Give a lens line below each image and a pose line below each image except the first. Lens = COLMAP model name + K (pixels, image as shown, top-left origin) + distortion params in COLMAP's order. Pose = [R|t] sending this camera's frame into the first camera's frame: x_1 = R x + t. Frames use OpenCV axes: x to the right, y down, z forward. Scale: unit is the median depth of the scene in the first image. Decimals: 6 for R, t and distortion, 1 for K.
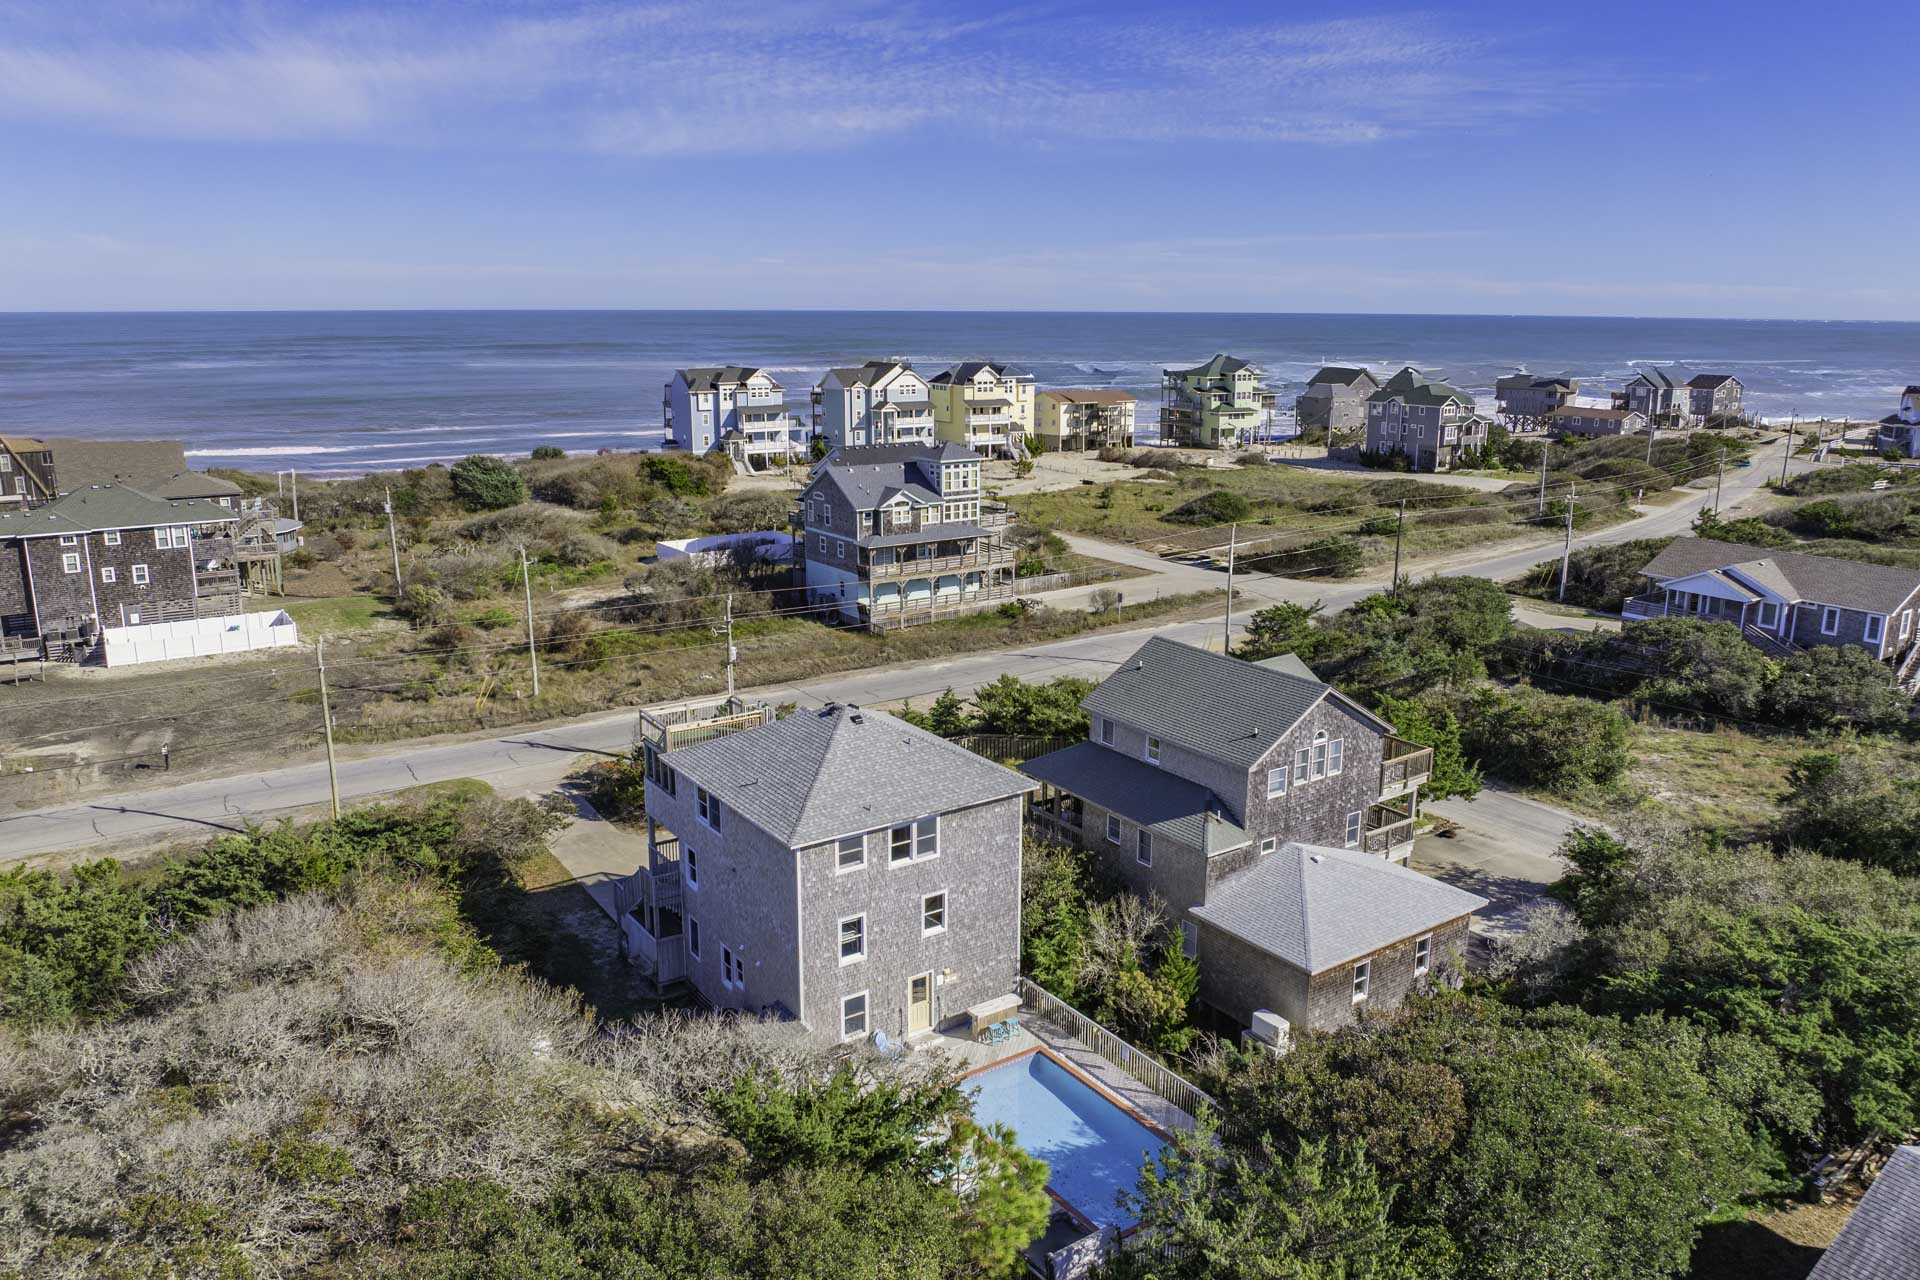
lens RADIAL K [[1341.2, 0, 960.0], [0, 1341.2, 640.0], [0, 0, 1]] dist [0.003577, -0.041946]
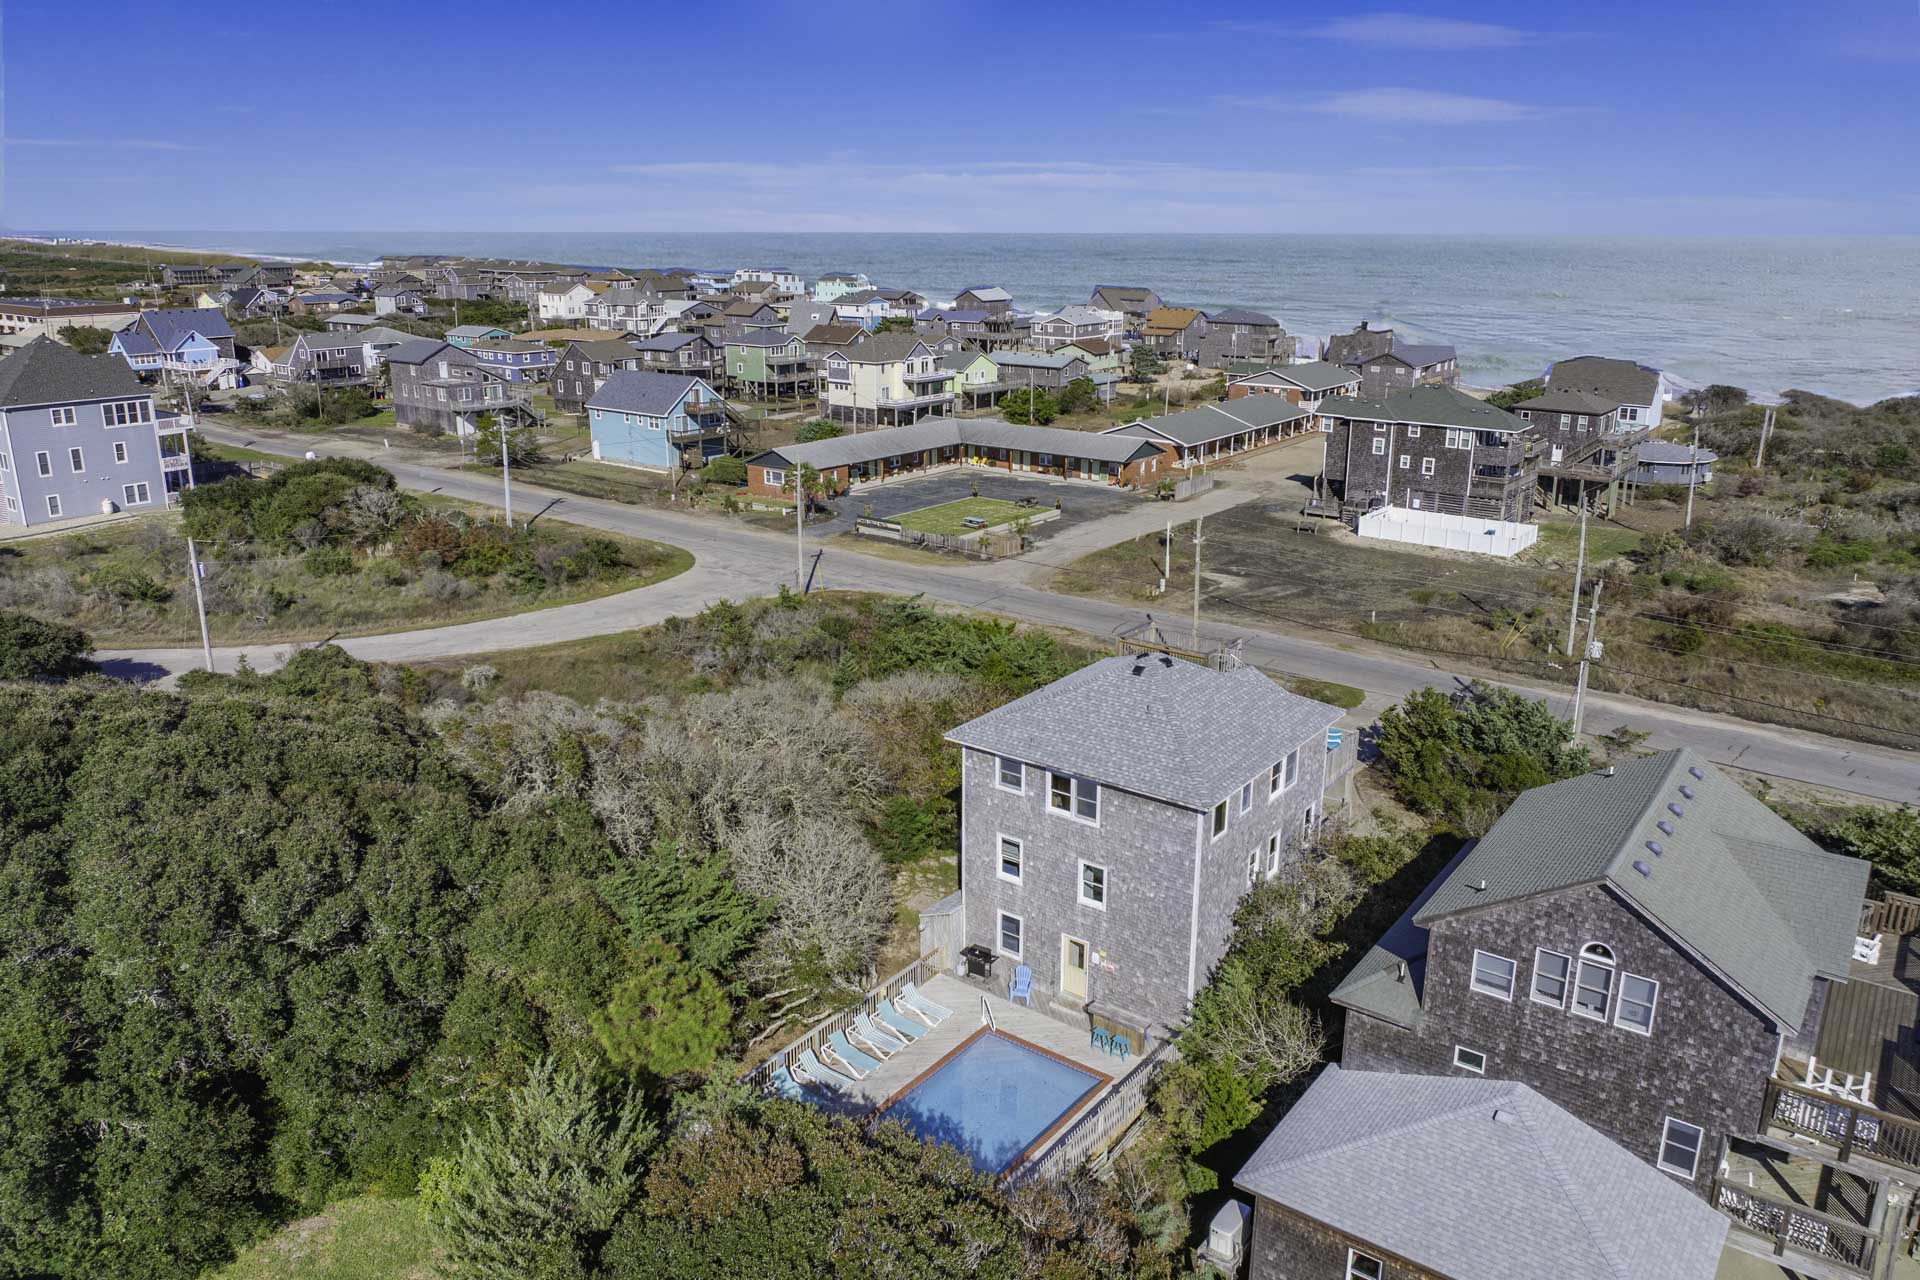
lens RADIAL K [[1350.7, 0, 963.4], [0, 1350.7, 590.3], [0, 0, 1]] dist [-0.035314, -0.000141]
pose [[0.312379, 0.243445, -0.918234, 0.708895], [-0.225003, 0.958061, 0.177459, -0.129635], [0.922926, 0.151171, 0.354054, 0.508879]]
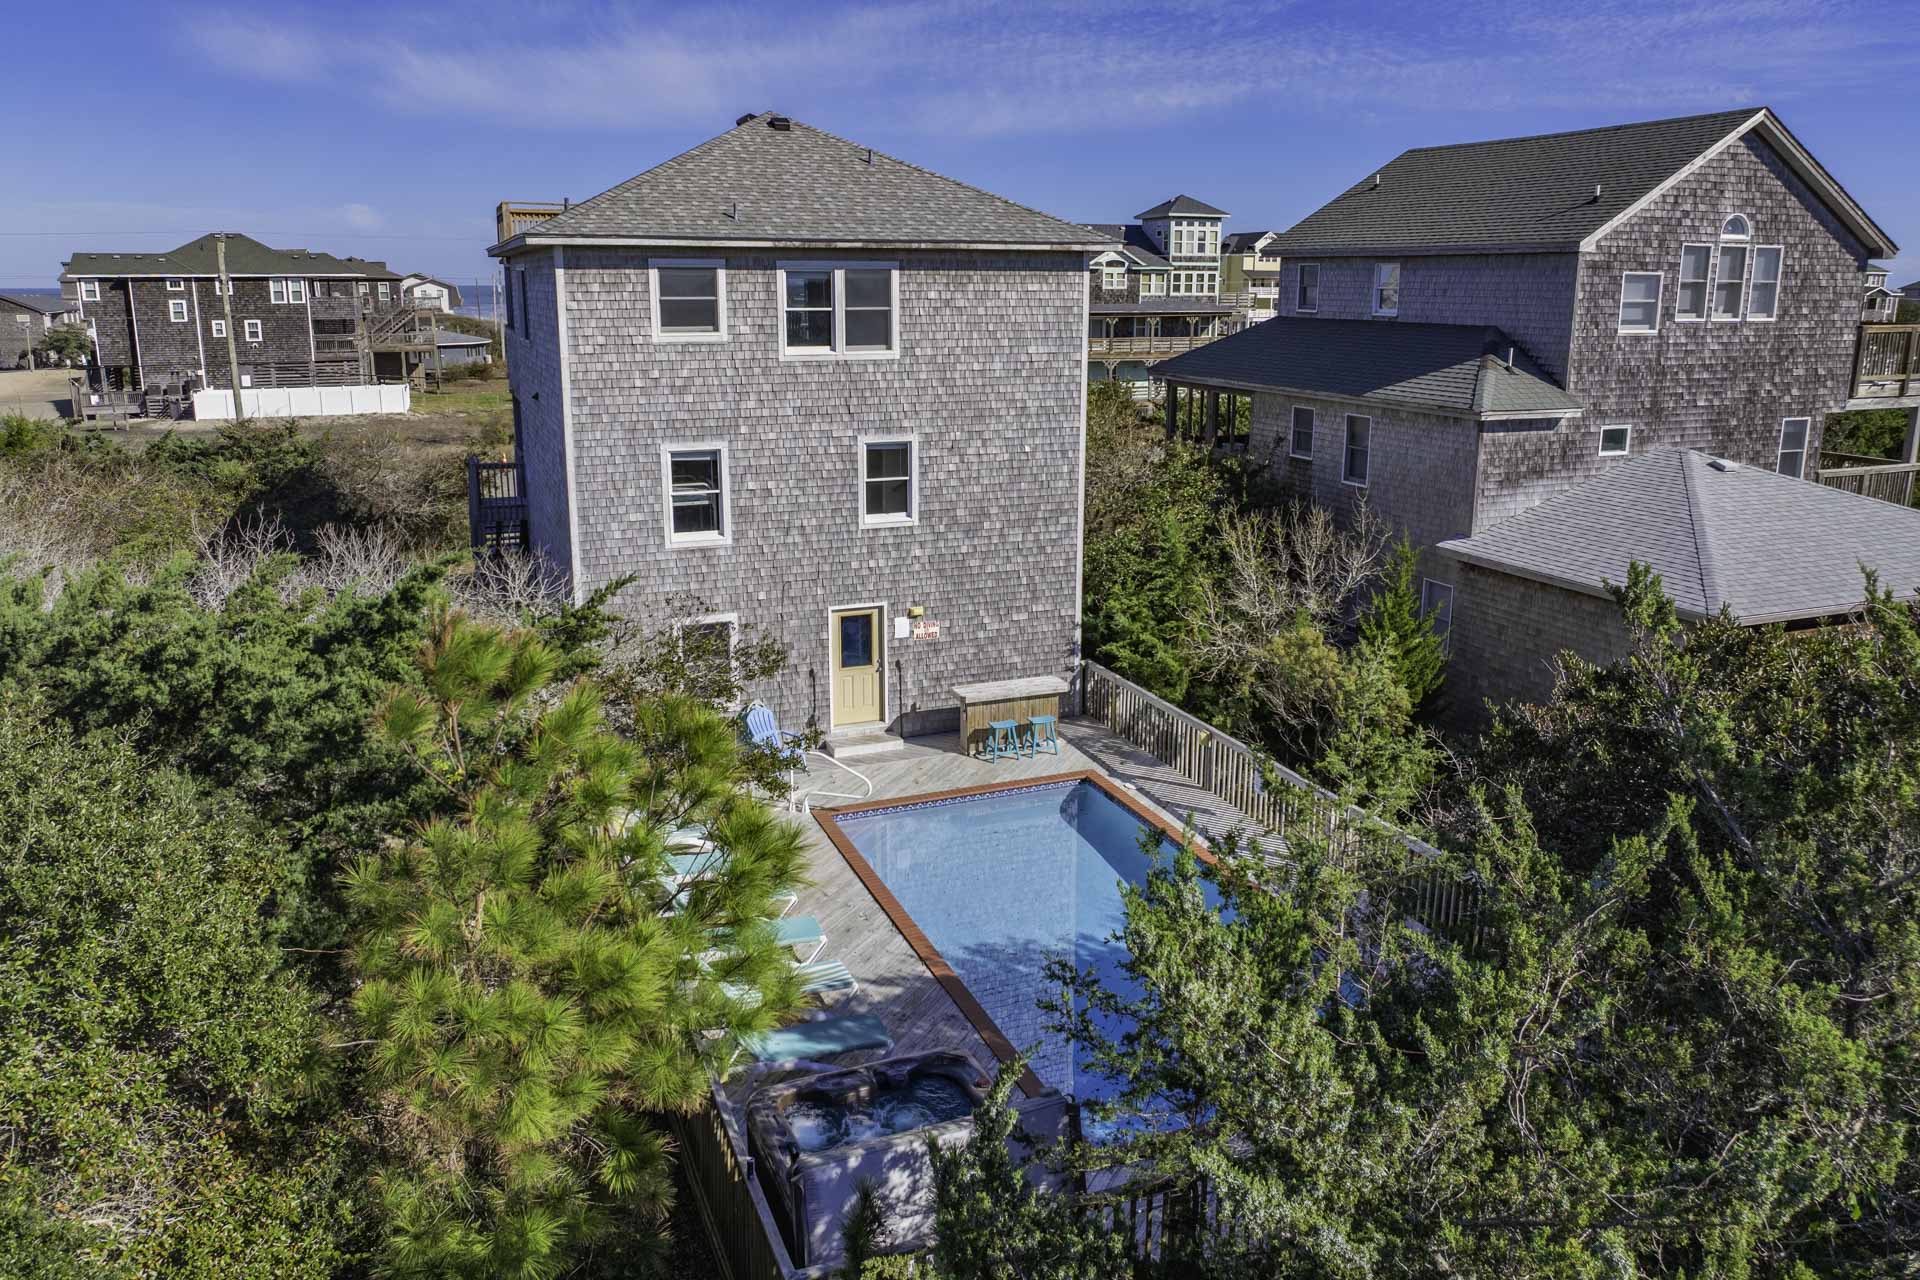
lens RADIAL K [[1350.7, 0, 963.4], [0, 1350.7, 590.3], [0, 0, 1]] dist [-0.035314, -0.000141]
pose [[0.975446, 0.048216, -0.214898, 0.107534], [-0.051741, 0.998602, -0.010805, 0.228500], [0.214076, 0.021659, 0.976577, 0.481082]]
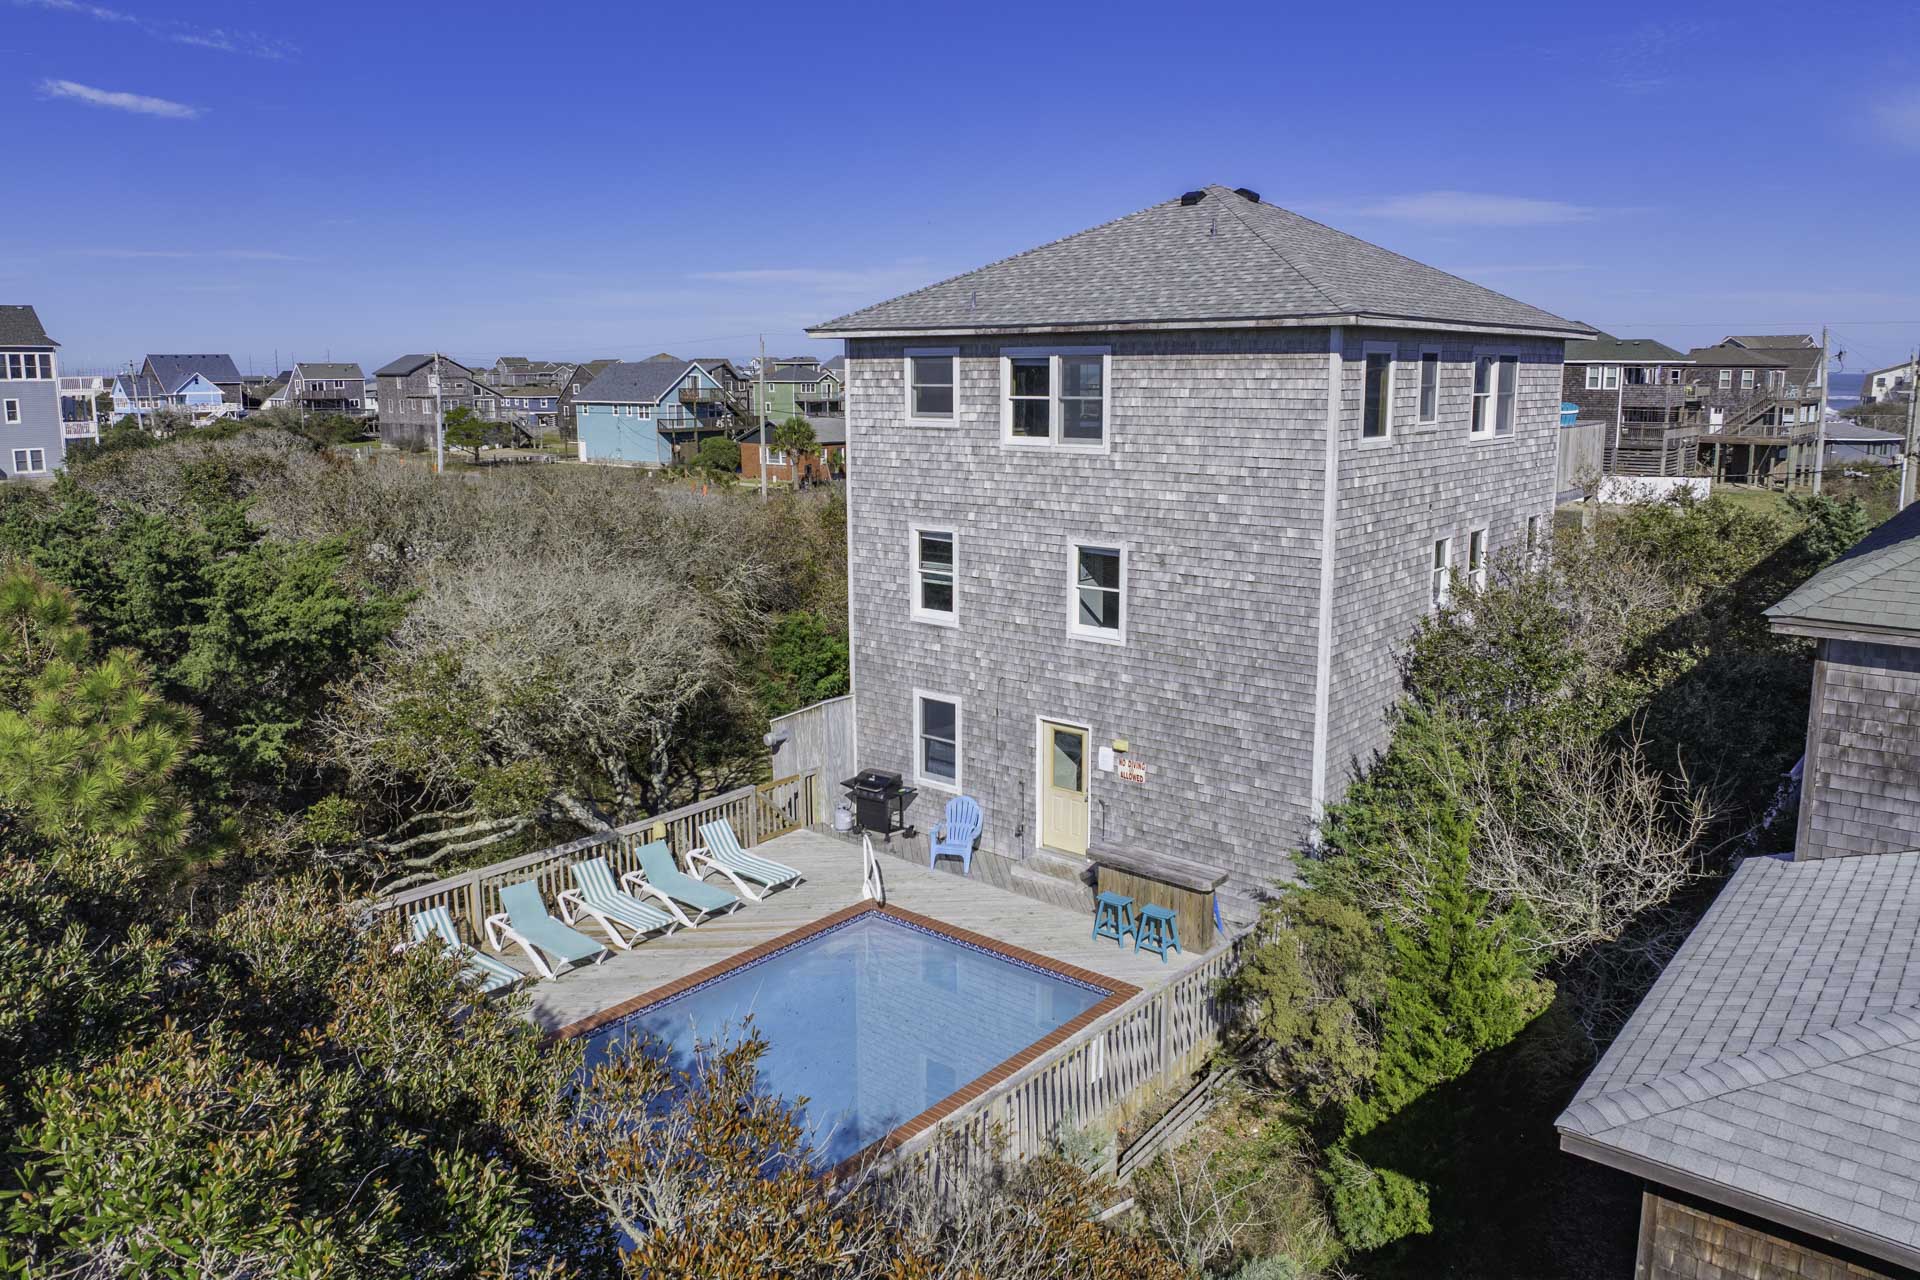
lens RADIAL K [[1350.7, 0, 963.4], [0, 1350.7, 590.3], [0, 0, 1]] dist [-0.035314, -0.000141]
pose [[0.264456, 0.149575, -0.952728, 0.359405], [-0.223674, 0.970474, 0.090274, 0.160038], [0.938101, 0.189227, 0.290104, 0.766491]]
